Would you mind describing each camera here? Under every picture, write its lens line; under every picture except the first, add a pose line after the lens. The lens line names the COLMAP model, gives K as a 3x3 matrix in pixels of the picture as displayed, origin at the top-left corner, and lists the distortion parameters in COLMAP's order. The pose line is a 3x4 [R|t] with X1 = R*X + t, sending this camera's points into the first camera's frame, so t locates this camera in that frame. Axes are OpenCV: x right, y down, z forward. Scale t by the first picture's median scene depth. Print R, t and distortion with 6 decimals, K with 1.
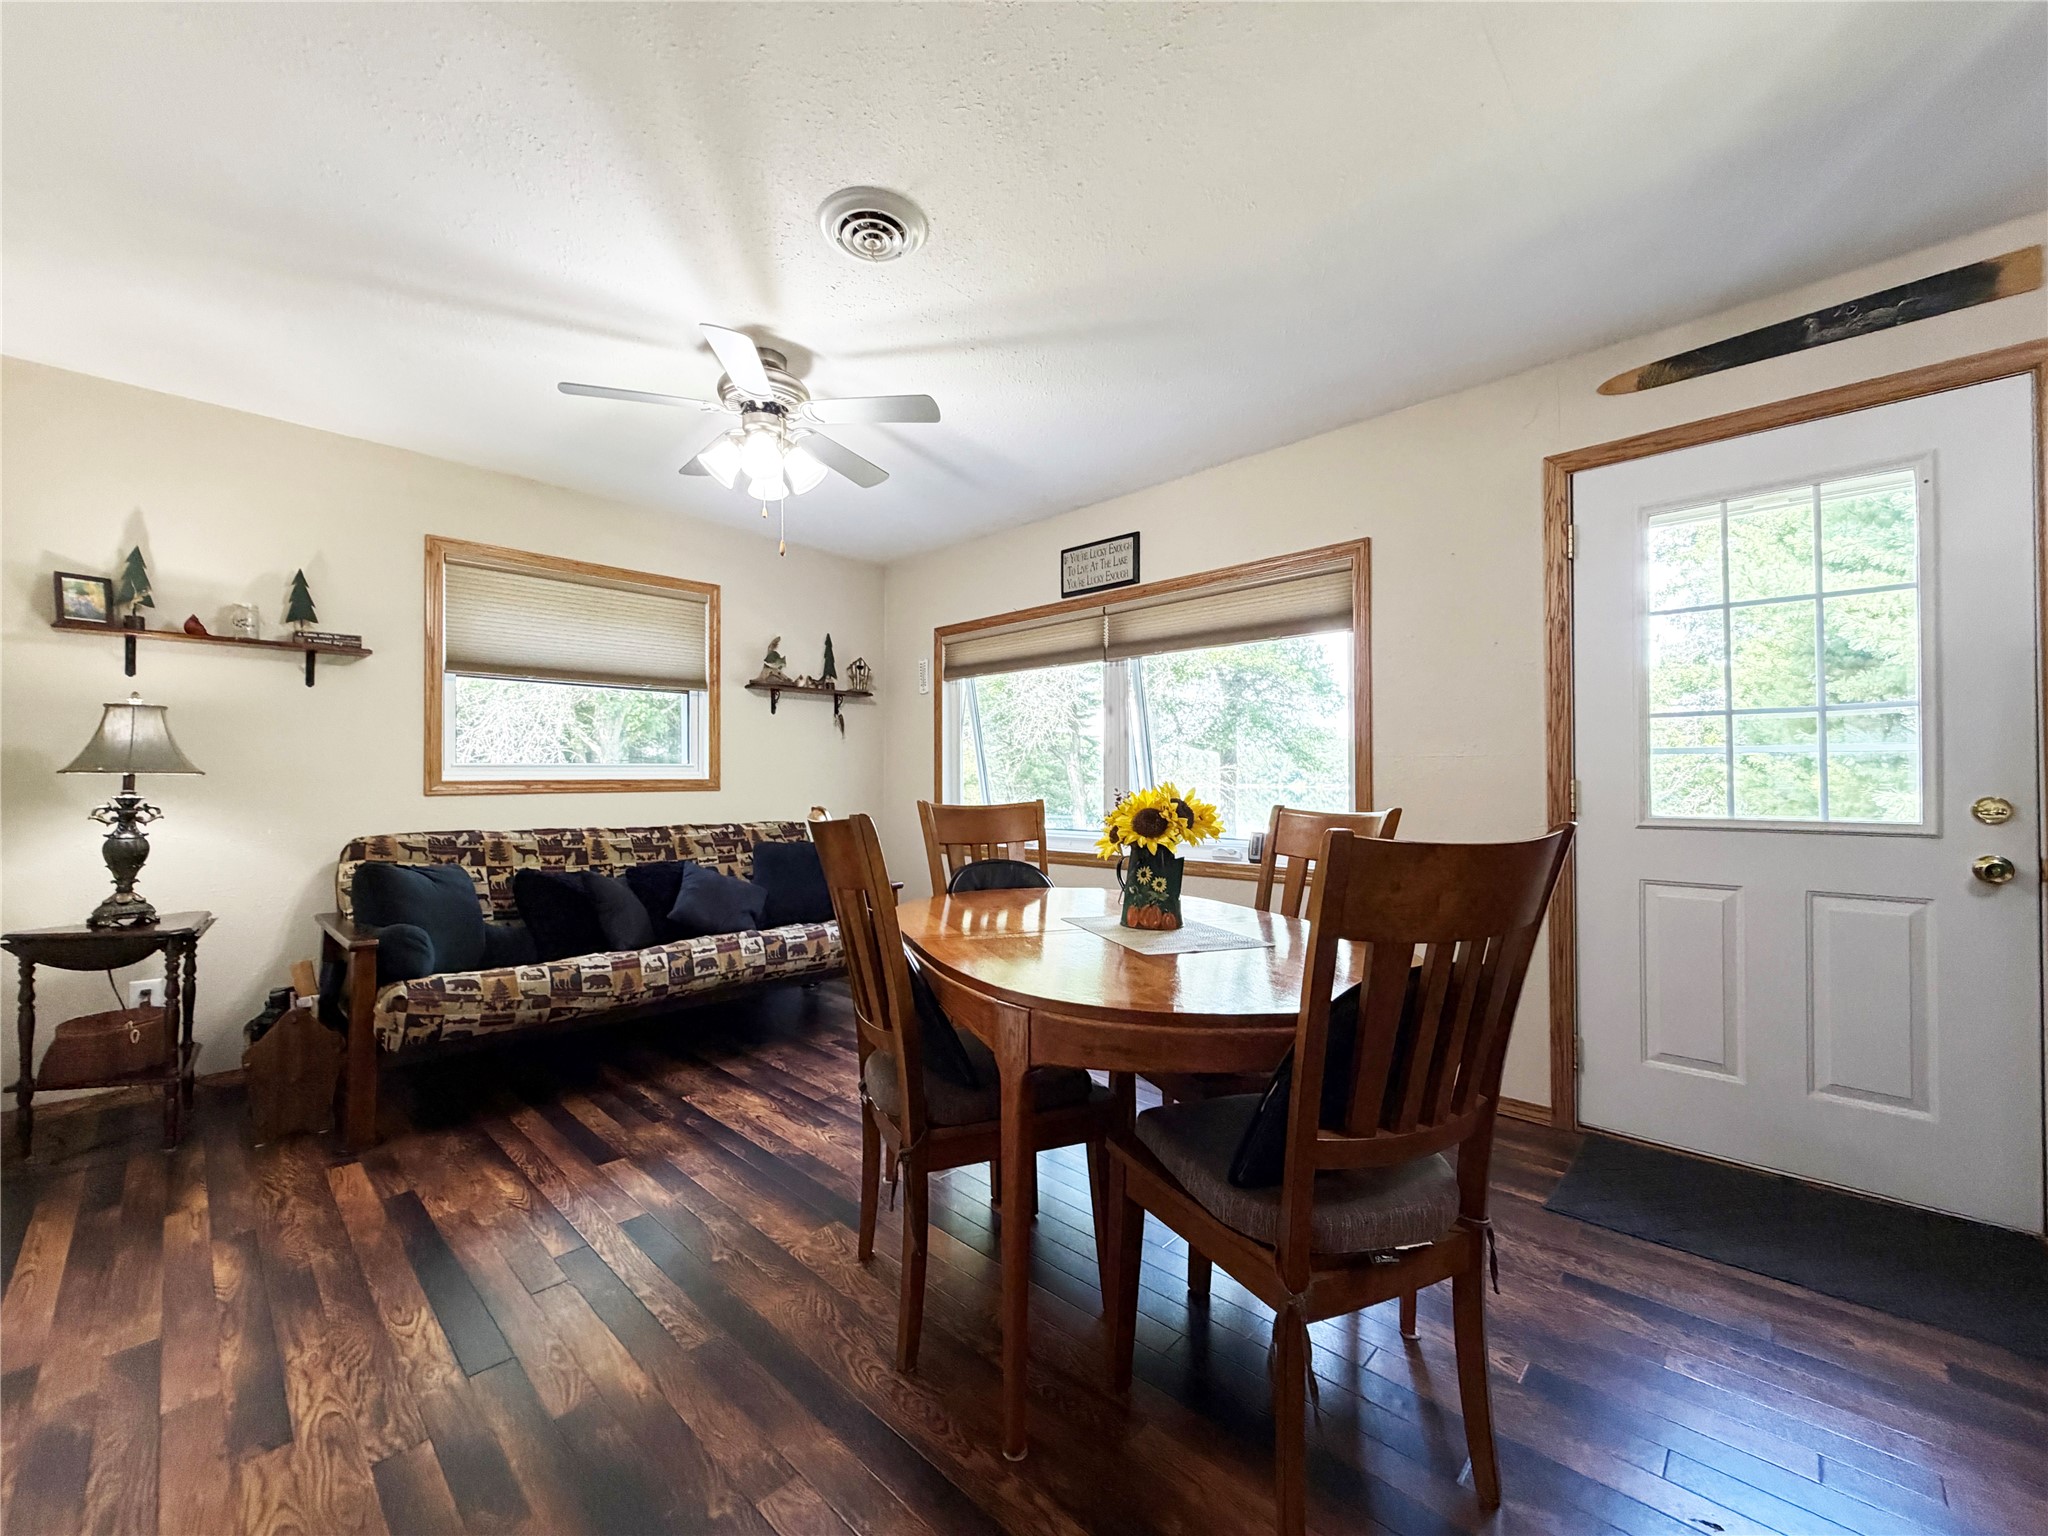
lens RADIAL K [[819.3, 0, 1015.8], [0, 819.3, 769.7], [0, 0, 1]] dist [-0.000312, 0.000024]
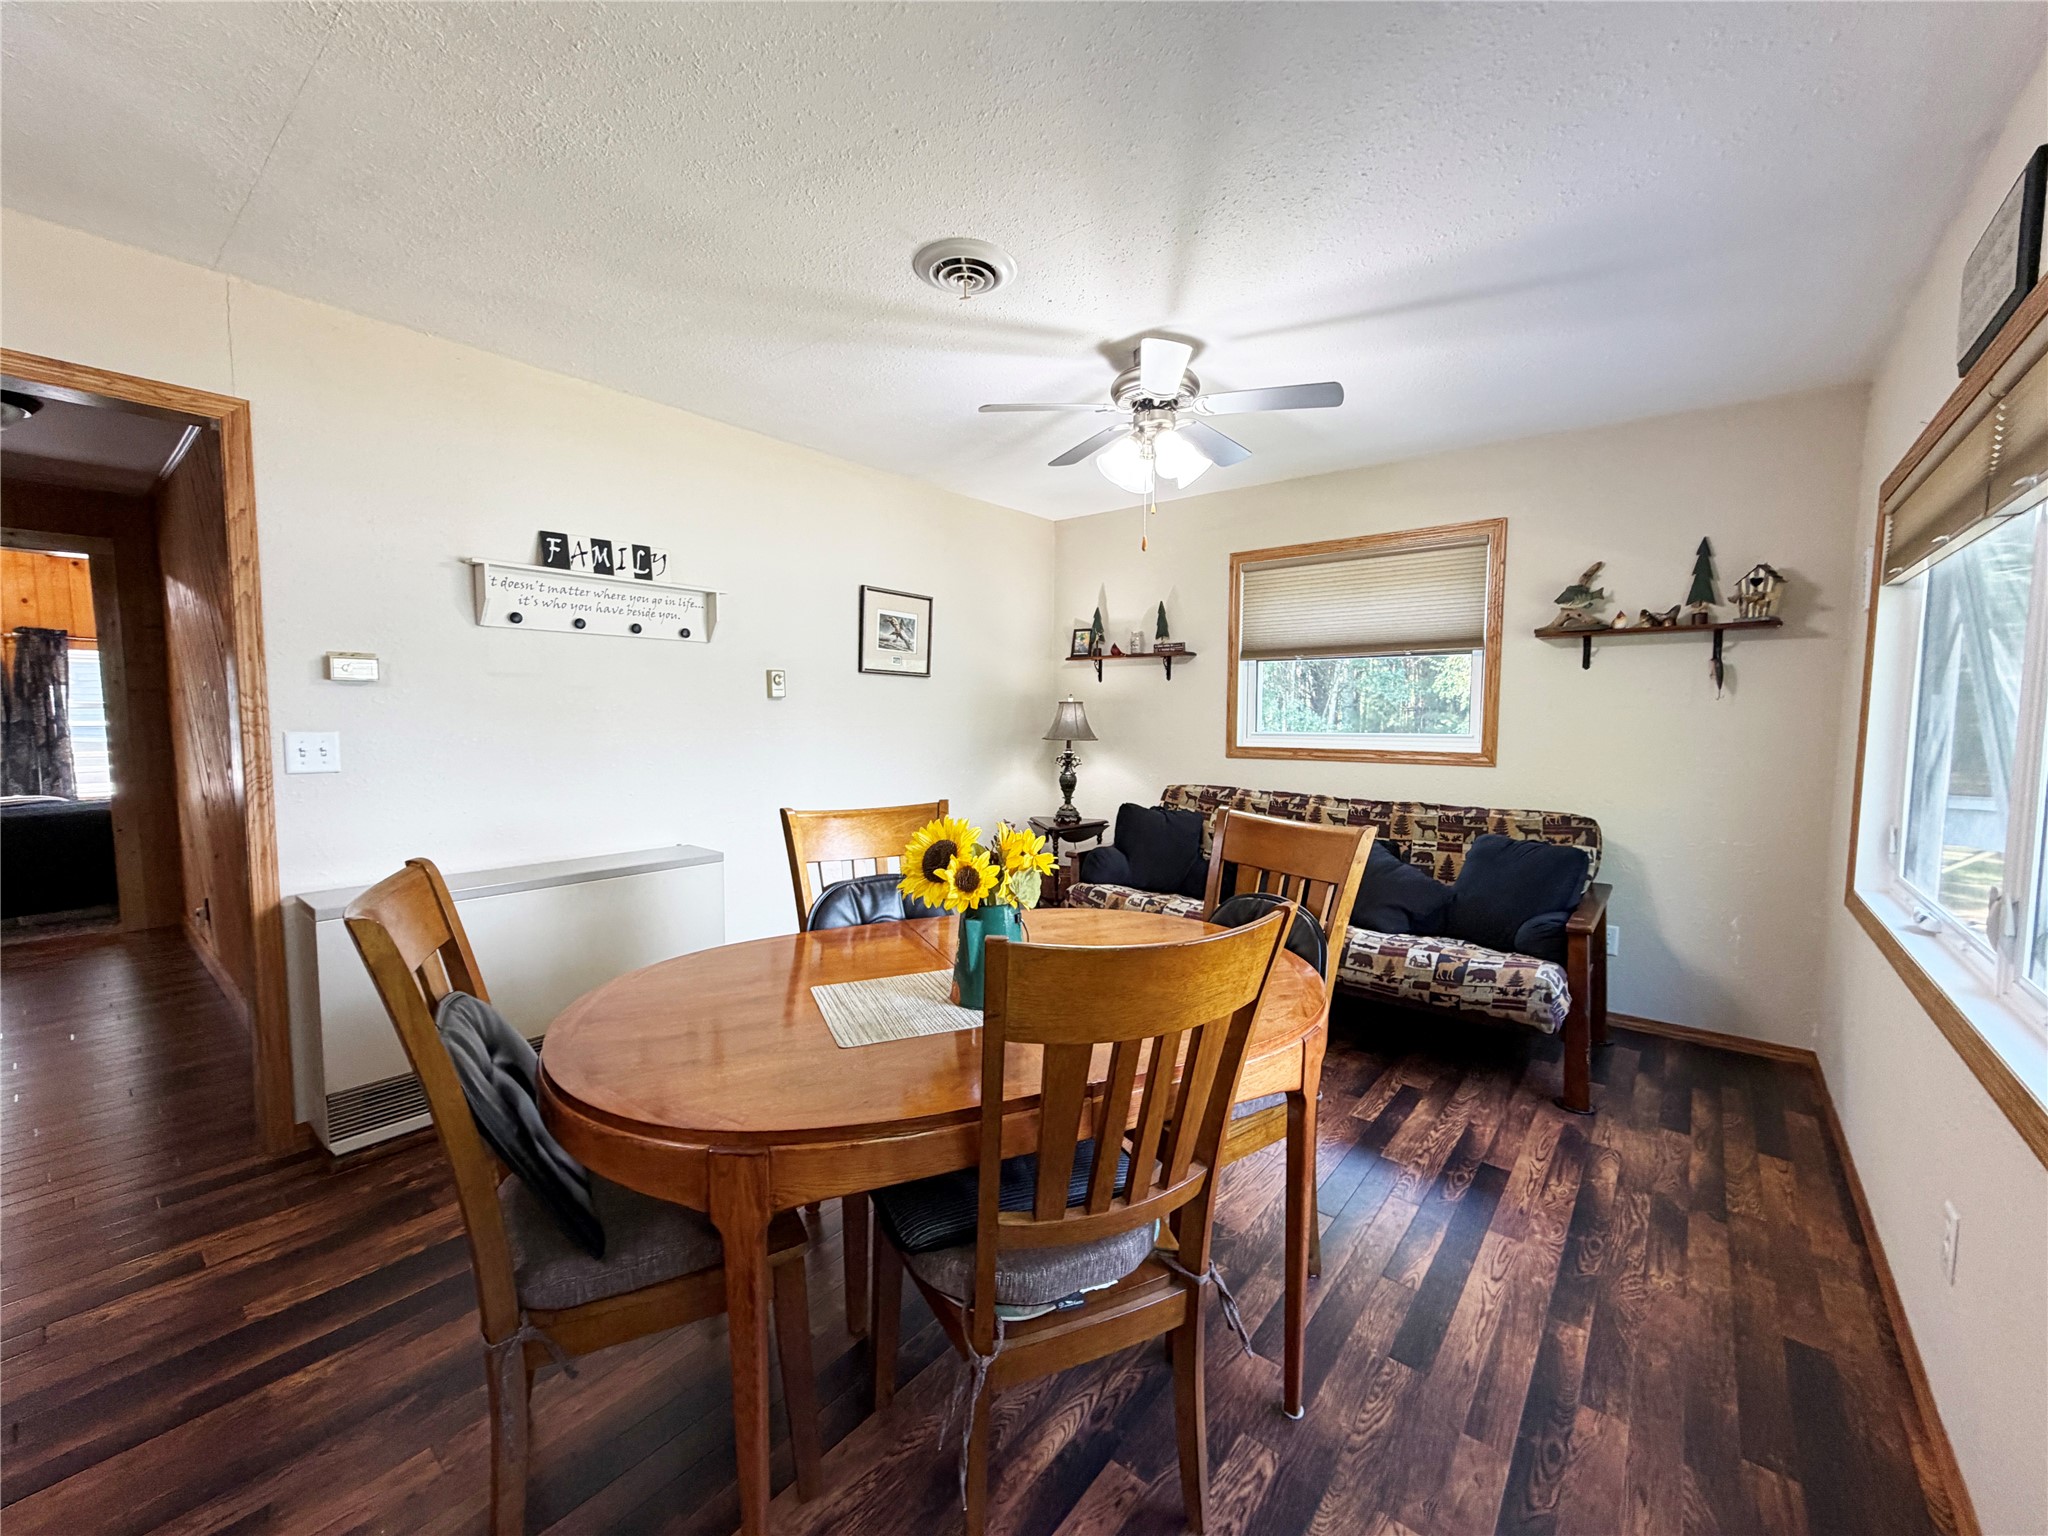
lens RADIAL K [[819.3, 0, 1021.3], [0, 819.3, 769.9], [0, 0, 1]] dist [-0.000312, 0.000024]
pose [[0.077561, 0.079920, -0.993779, 0.522519], [0.014264, 0.996591, 0.081259, -0.055921], [0.996886, -0.020478, 0.076156, 0.538877]]
